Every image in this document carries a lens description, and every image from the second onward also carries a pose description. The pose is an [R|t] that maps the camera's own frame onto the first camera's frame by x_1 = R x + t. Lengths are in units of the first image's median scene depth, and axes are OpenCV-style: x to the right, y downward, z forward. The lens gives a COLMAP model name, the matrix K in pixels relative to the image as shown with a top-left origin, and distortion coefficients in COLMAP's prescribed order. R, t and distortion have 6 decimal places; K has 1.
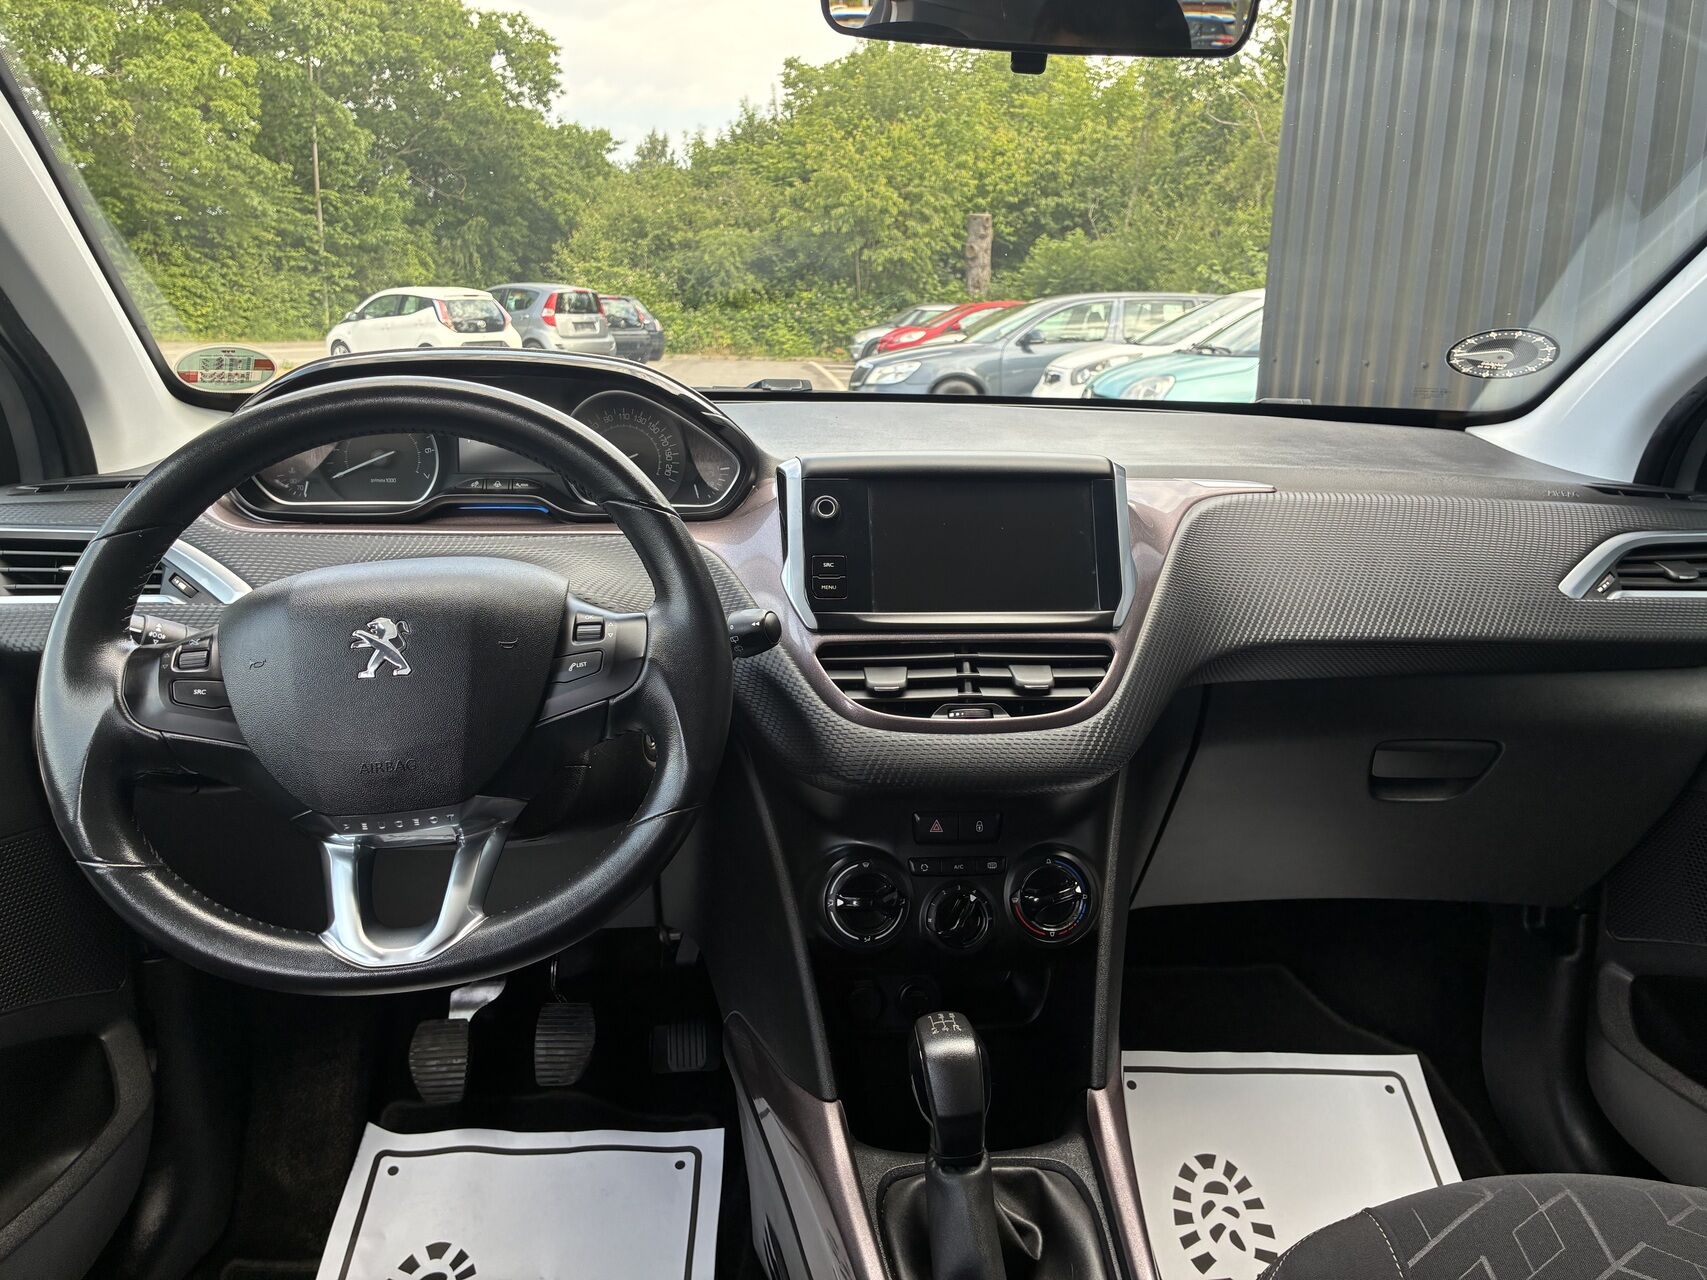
lens RADIAL K [[1308.1, 0, 854.5], [0, 1308.1, 599.5], [0, 0, 1]] dist [0.008999, 0.007703]
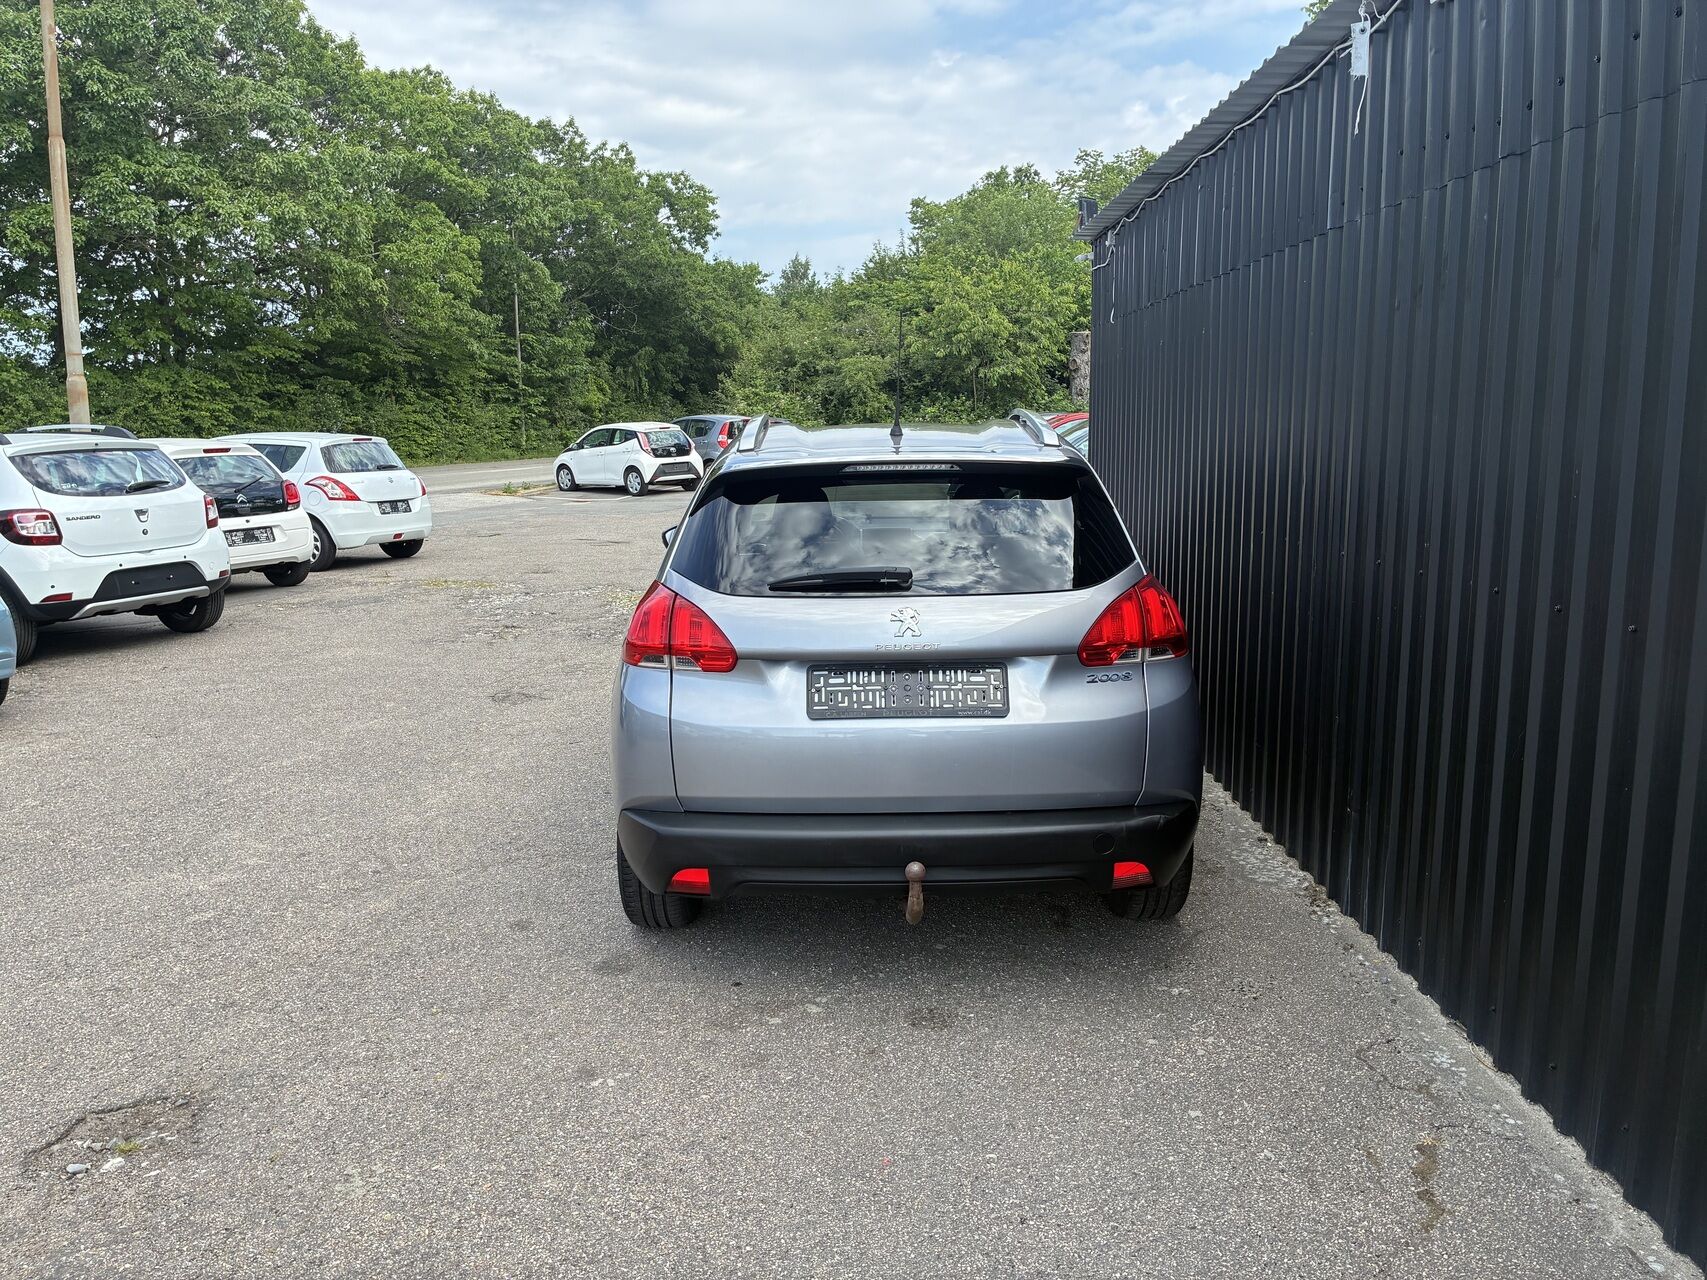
lens RADIAL K [[1300.2, 0, 861.4], [0, 1300.2, 639.1], [0, 0, 1]] dist [0.052223, -0.074294]
pose [[0.994383, -0.021114, -0.103709, 0.016201], [0.016922, 0.999010, -0.041140, 0.018281], [0.104475, 0.039154, 0.993756, -0.144800]]
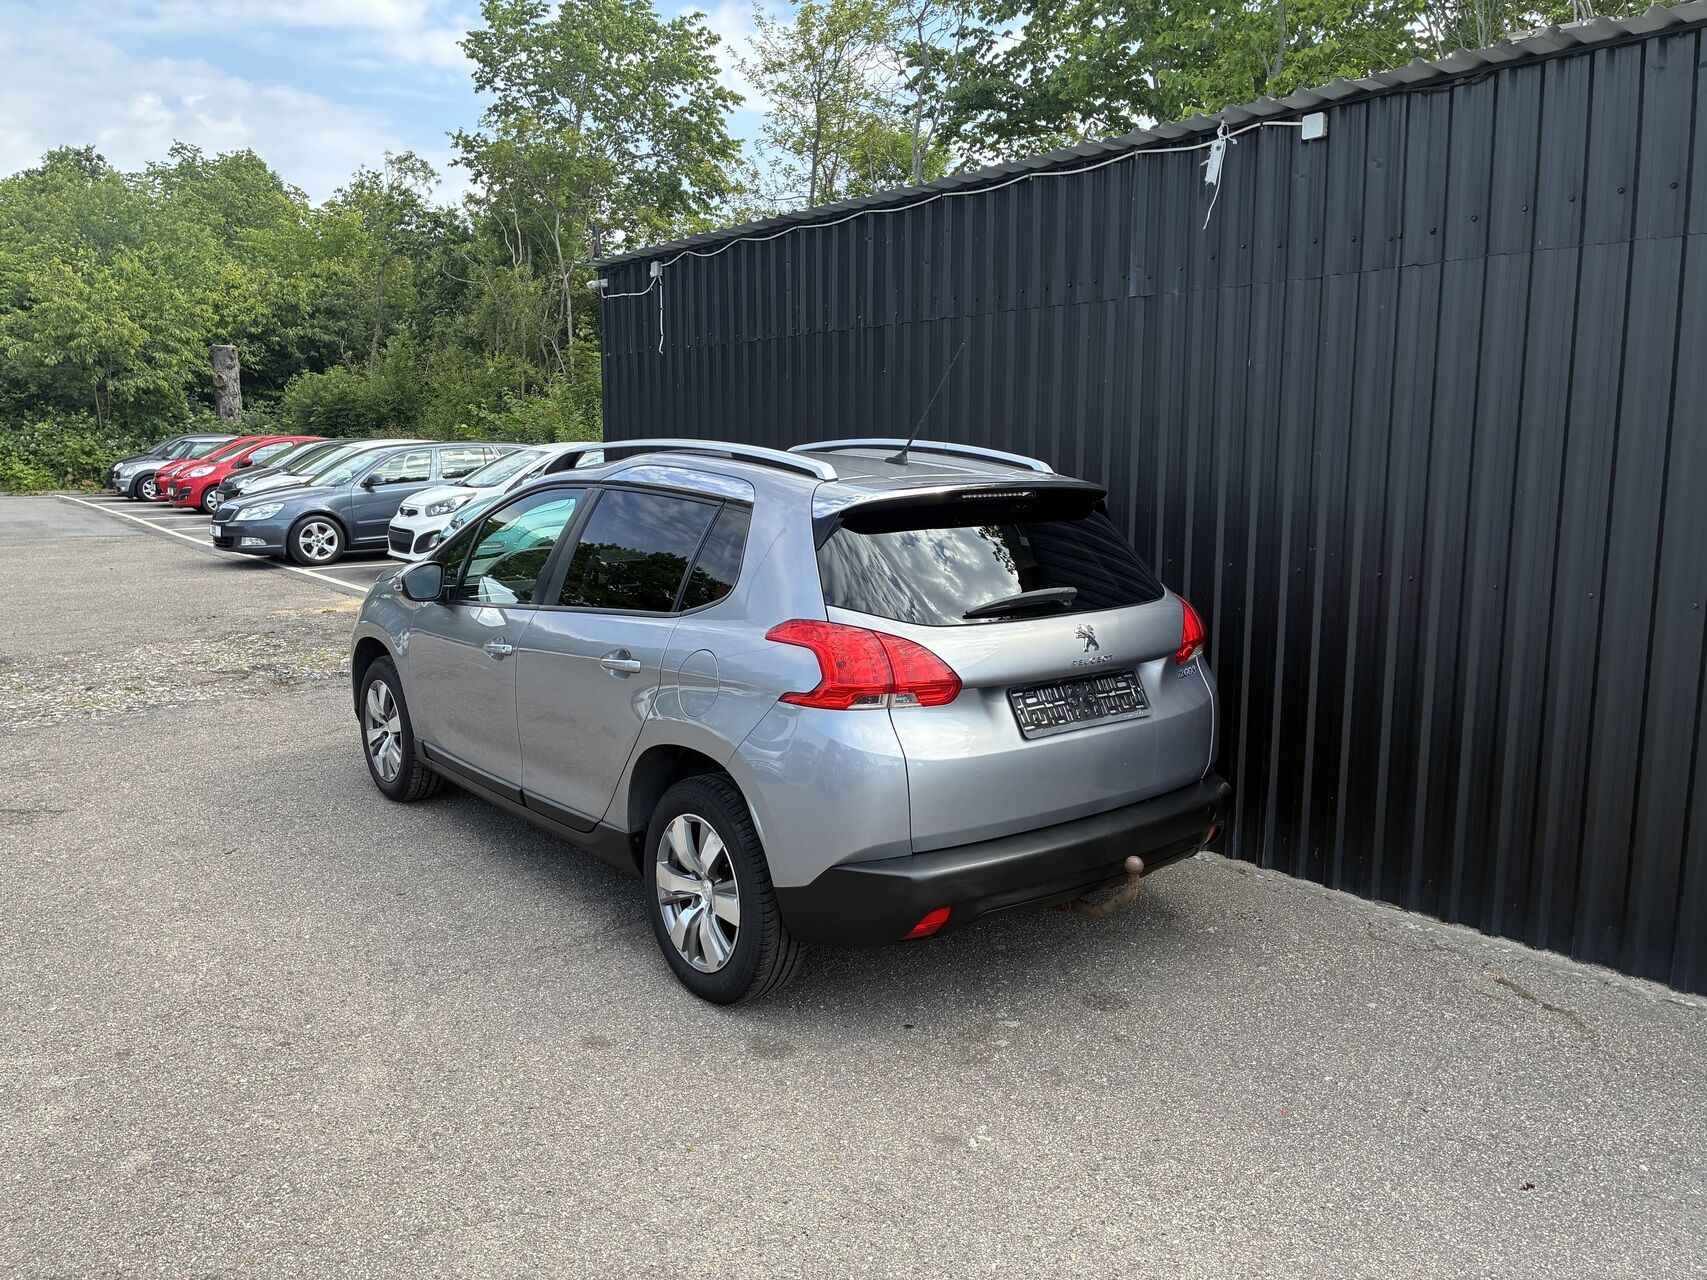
lens RADIAL K [[1300.2, 0, 861.4], [0, 1300.2, 639.1], [0, 0, 1]] dist [0.052223, -0.074294]
pose [[0.835994, -0.107900, 0.538025, -0.065299], [0.132567, 0.991148, -0.007212, 0.011193], [-0.532484, 0.077354, 0.842898, -0.125994]]
